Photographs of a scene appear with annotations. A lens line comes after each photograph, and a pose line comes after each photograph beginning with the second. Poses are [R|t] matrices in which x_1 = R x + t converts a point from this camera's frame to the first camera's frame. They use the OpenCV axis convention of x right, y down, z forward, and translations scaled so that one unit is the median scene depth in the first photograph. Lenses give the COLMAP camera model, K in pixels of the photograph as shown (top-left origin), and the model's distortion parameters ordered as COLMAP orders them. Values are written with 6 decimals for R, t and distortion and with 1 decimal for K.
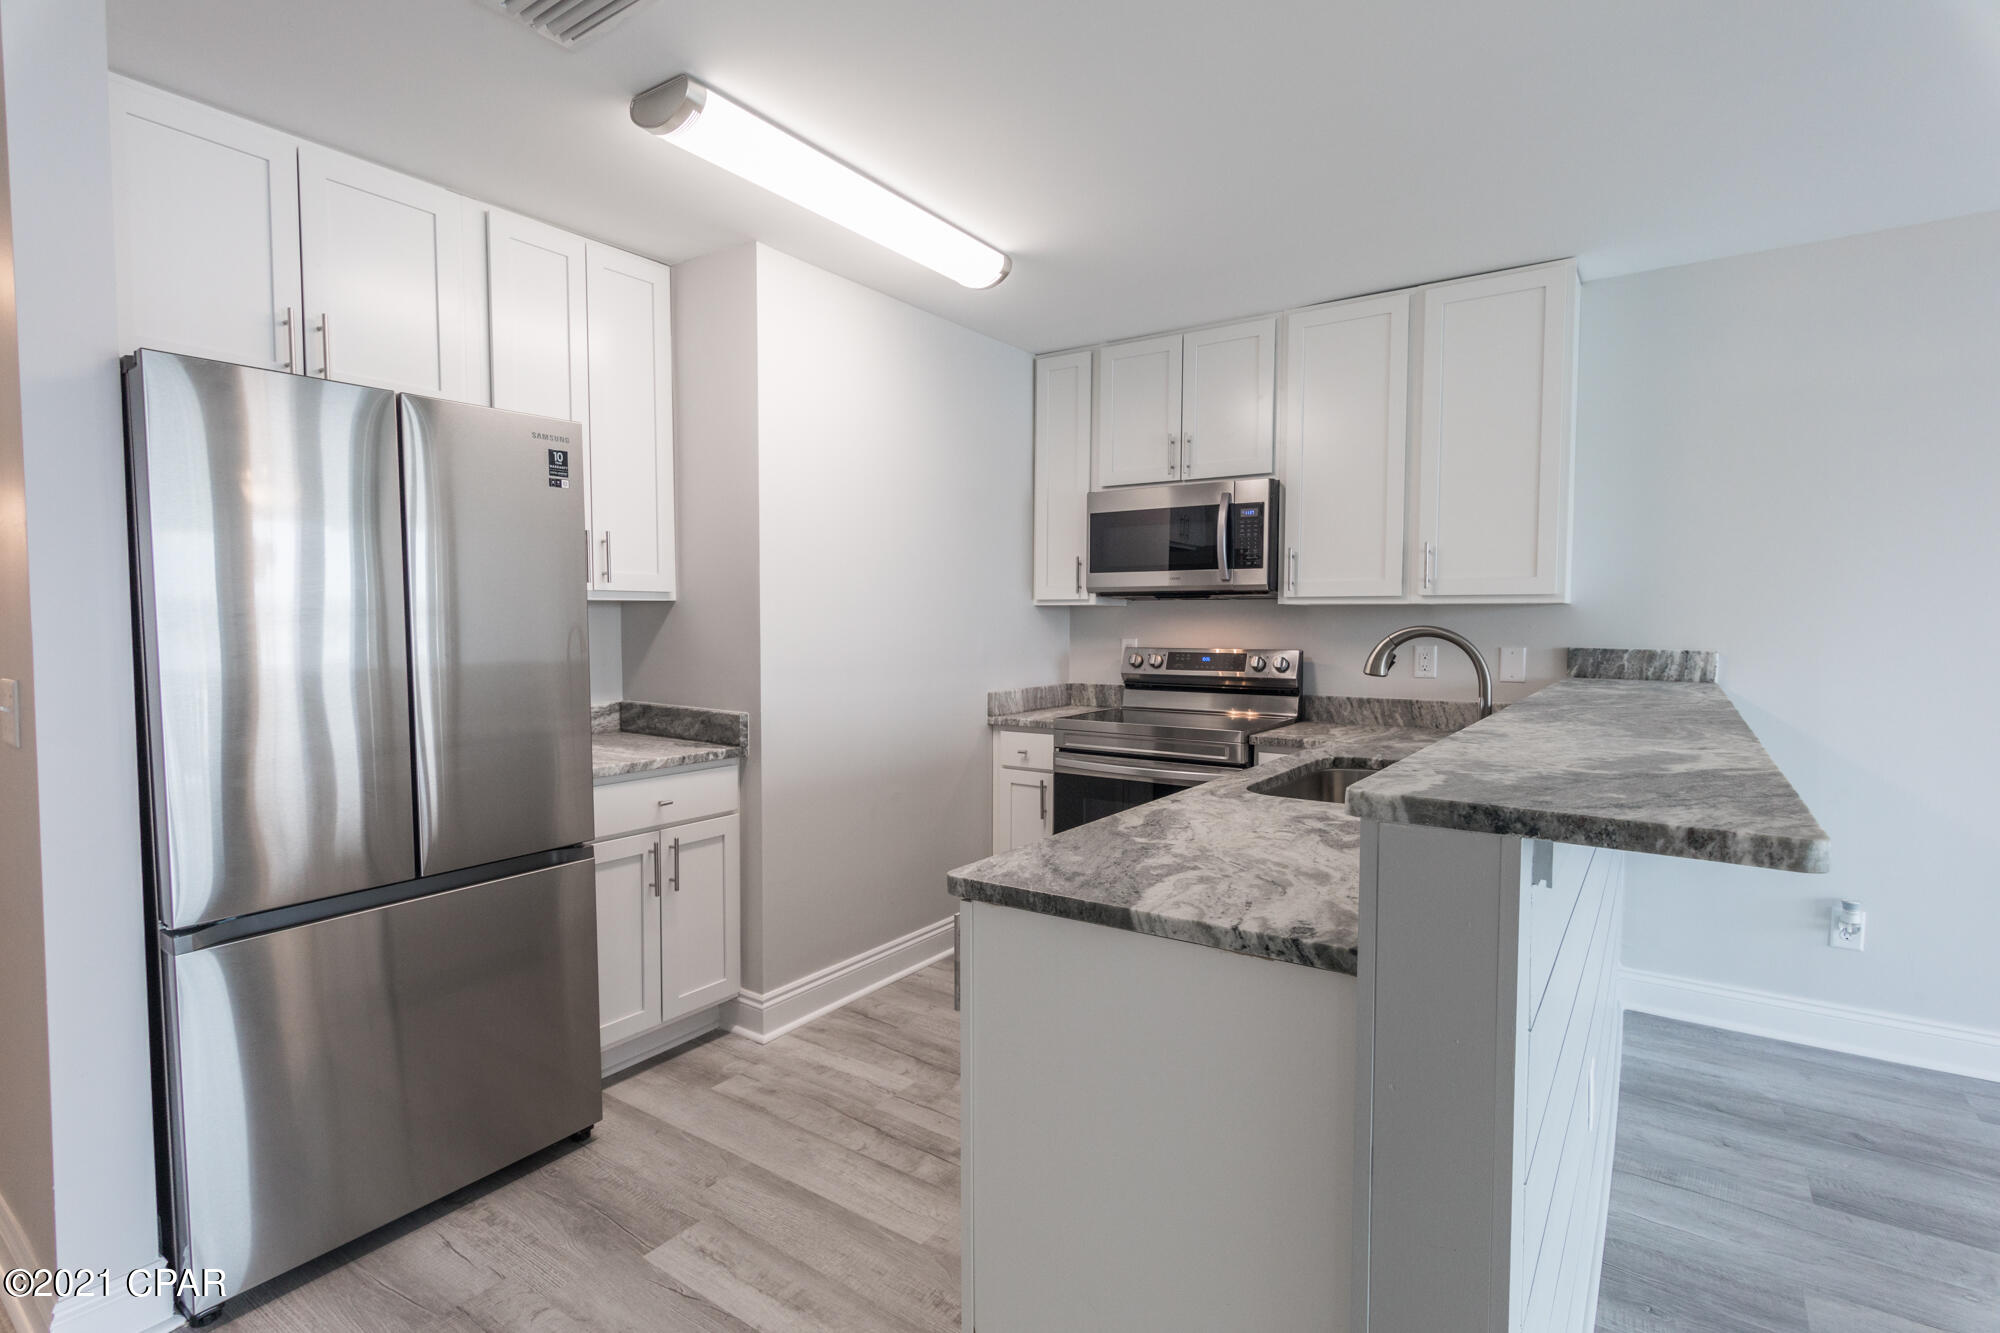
lens RADIAL K [[959.5, 0, 1000.0], [0, 959.5, 666.5], [0, 0, 1]] dist [0.014954, 0.000380]
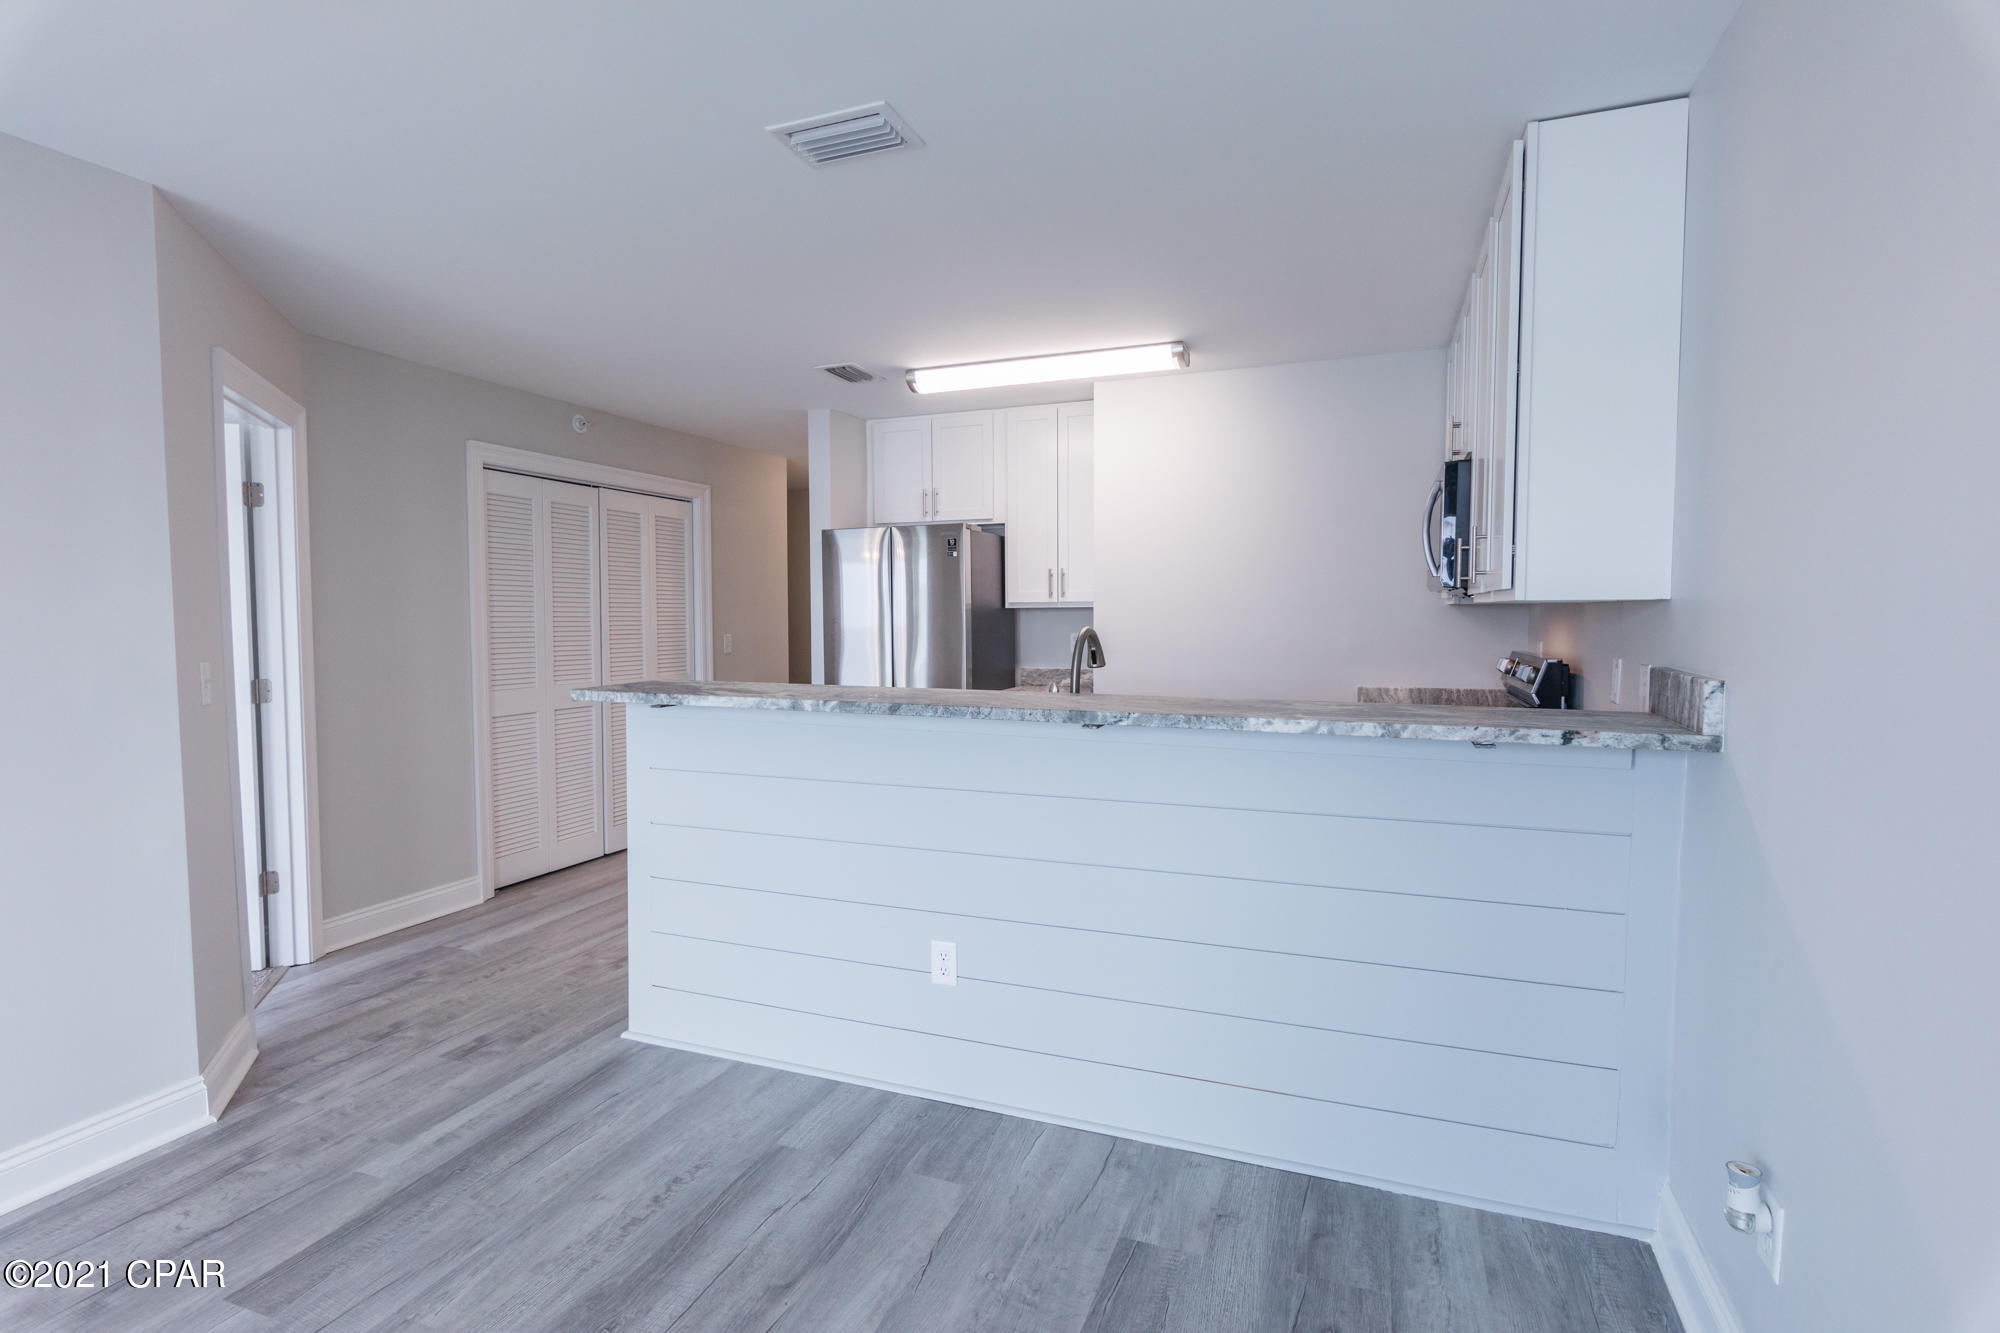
lens RADIAL K [[959.5, 0, 1000.0], [0, 959.5, 666.5], [0, 0, 1]] dist [0.014954, 0.000380]
pose [[0.226005, 0.040946, -0.973265, 1.495957], [-0.052589, 0.998172, 0.029782, -0.010796], [0.972706, 0.044452, 0.227745, 0.581462]]
